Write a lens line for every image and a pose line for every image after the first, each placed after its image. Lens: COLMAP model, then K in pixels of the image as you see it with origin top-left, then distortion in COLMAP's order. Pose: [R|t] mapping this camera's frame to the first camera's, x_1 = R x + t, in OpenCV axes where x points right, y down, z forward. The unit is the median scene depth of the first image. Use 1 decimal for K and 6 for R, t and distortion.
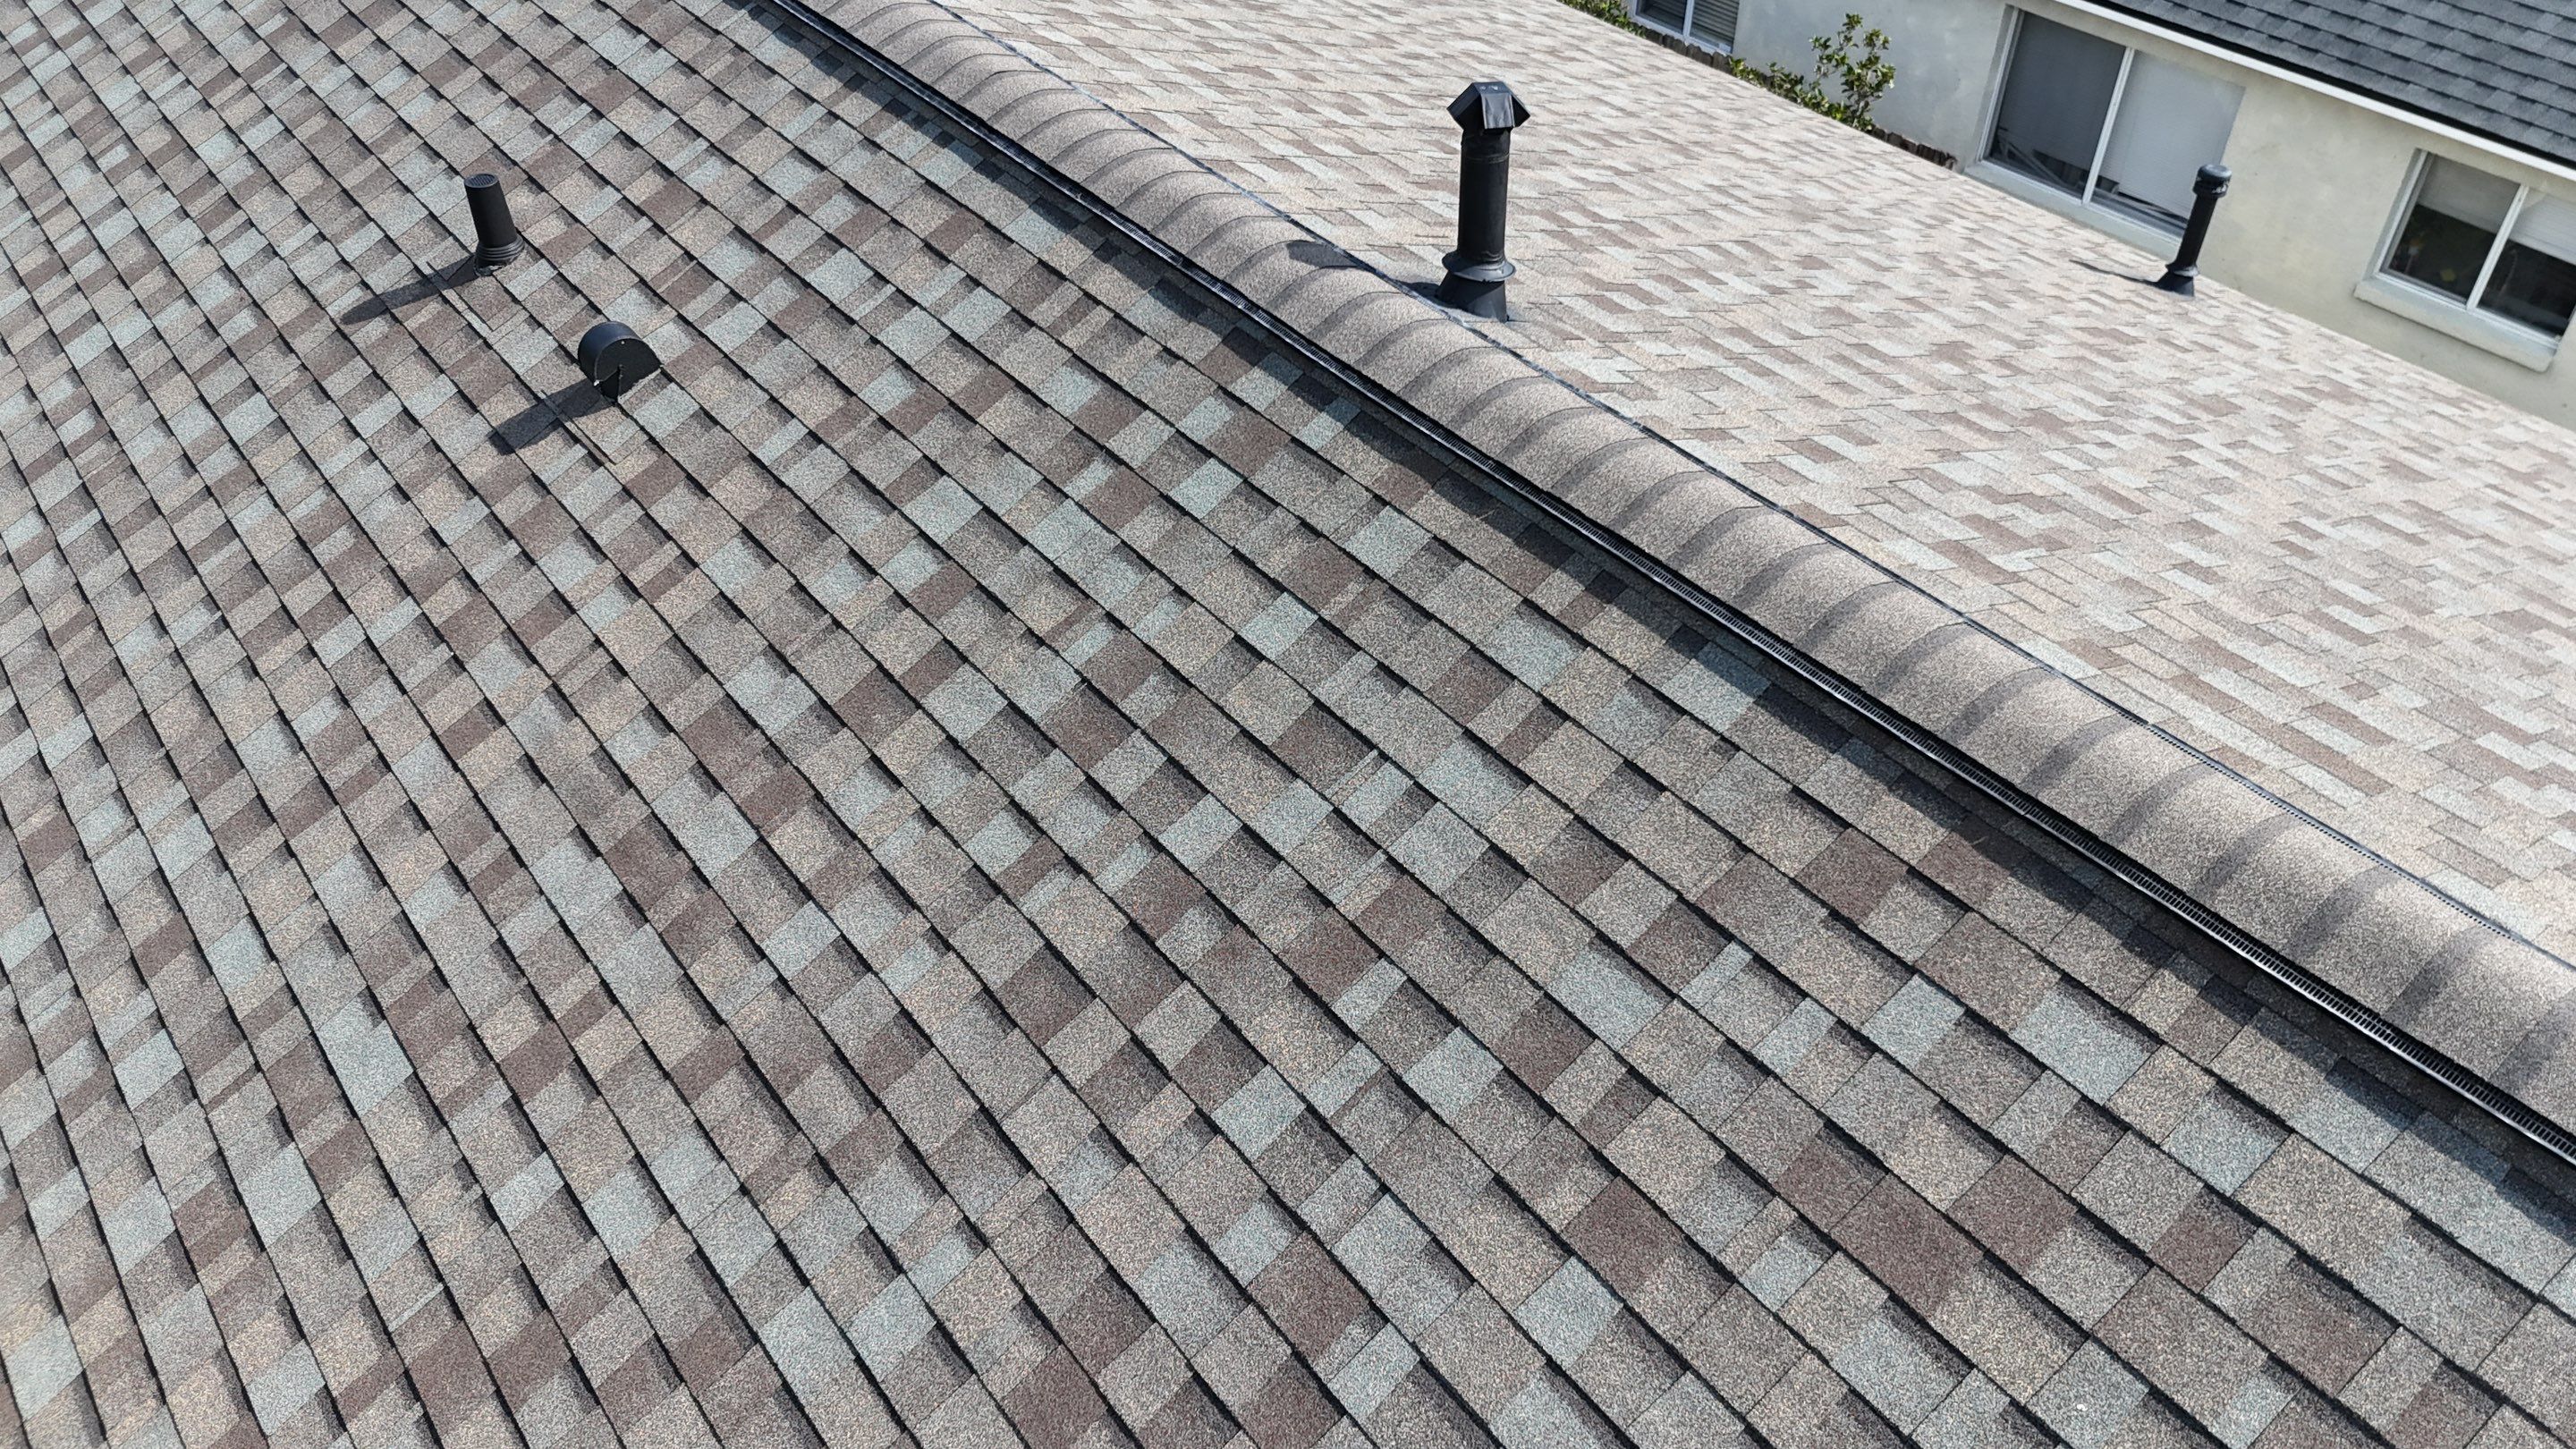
lens RADIAL K [[1905.7, 0, 1283.9], [0, 1905.7, 720.9], [0, 0, 1]] dist [0.069083, -0.067418]
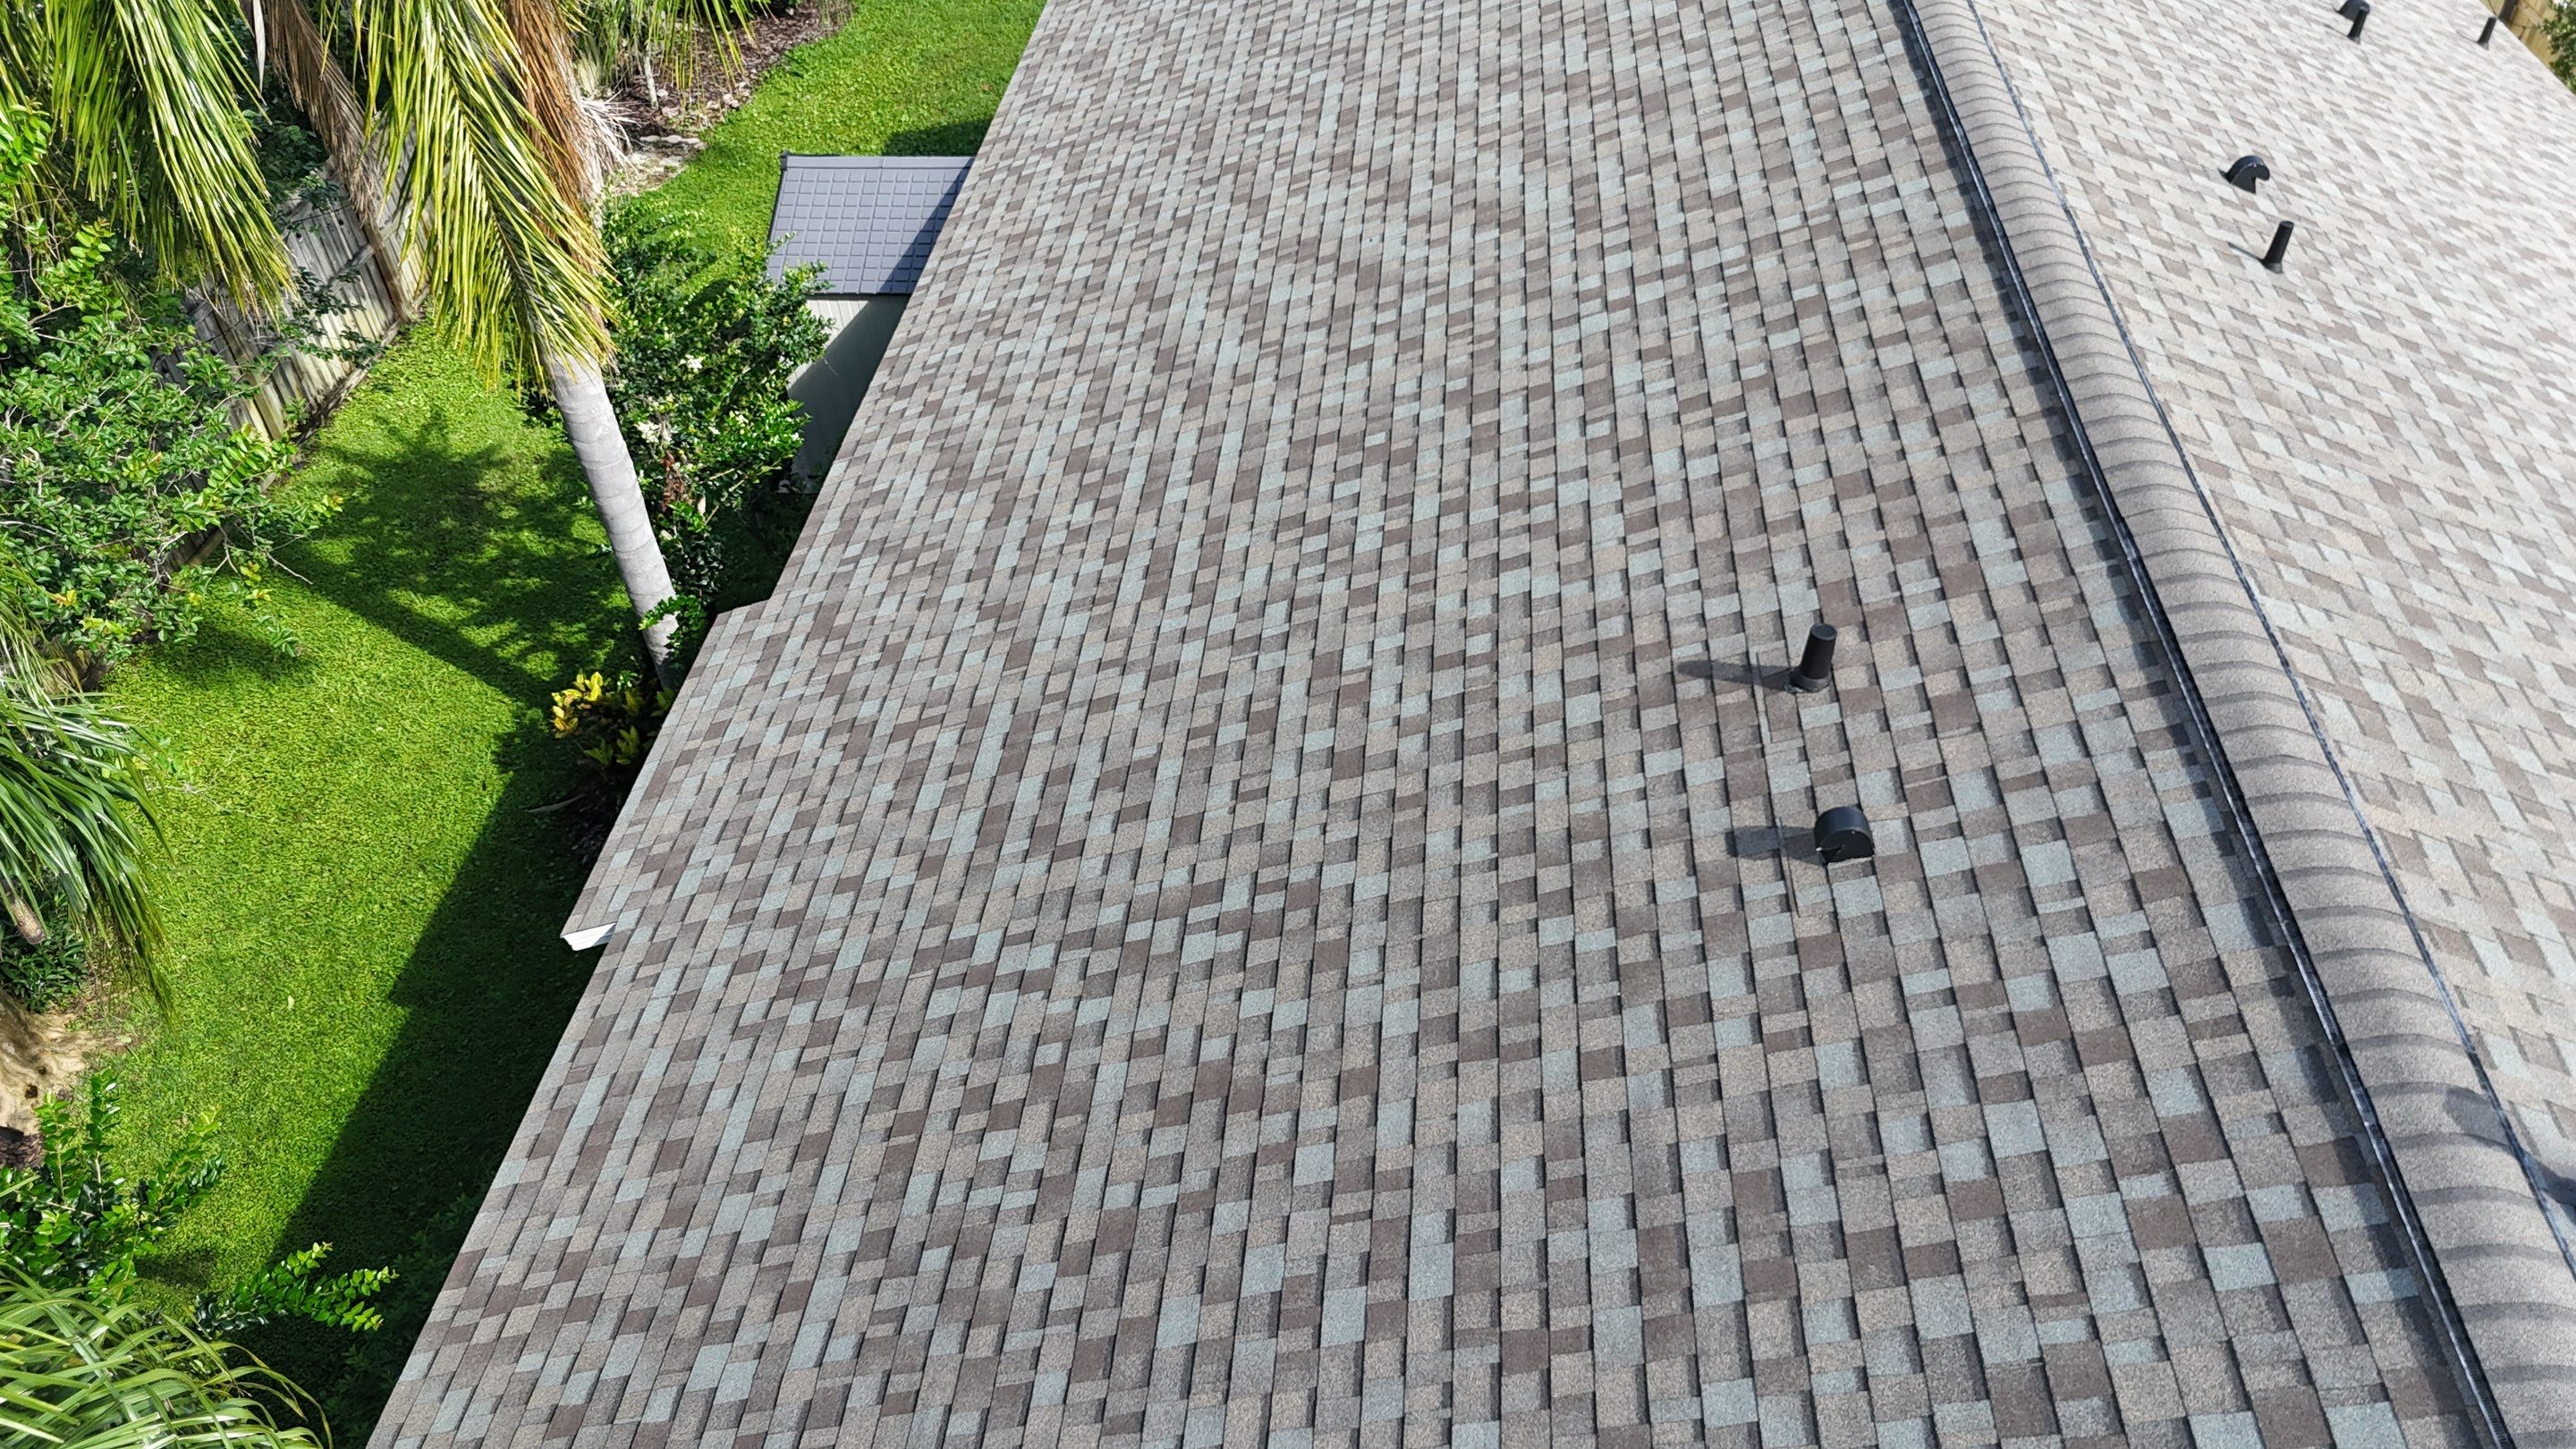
lens RADIAL K [[1919.7, 0, 1266.1], [0, 1919.7, 707.4], [0, 0, 1]] dist [0.062249, -0.077651]
pose [[0.728616, 0.446857, -0.519073, -0.009476], [-0.450574, 0.883498, 0.128117, -0.263312], [0.515850, 0.140533, 0.845073, -0.265914]]
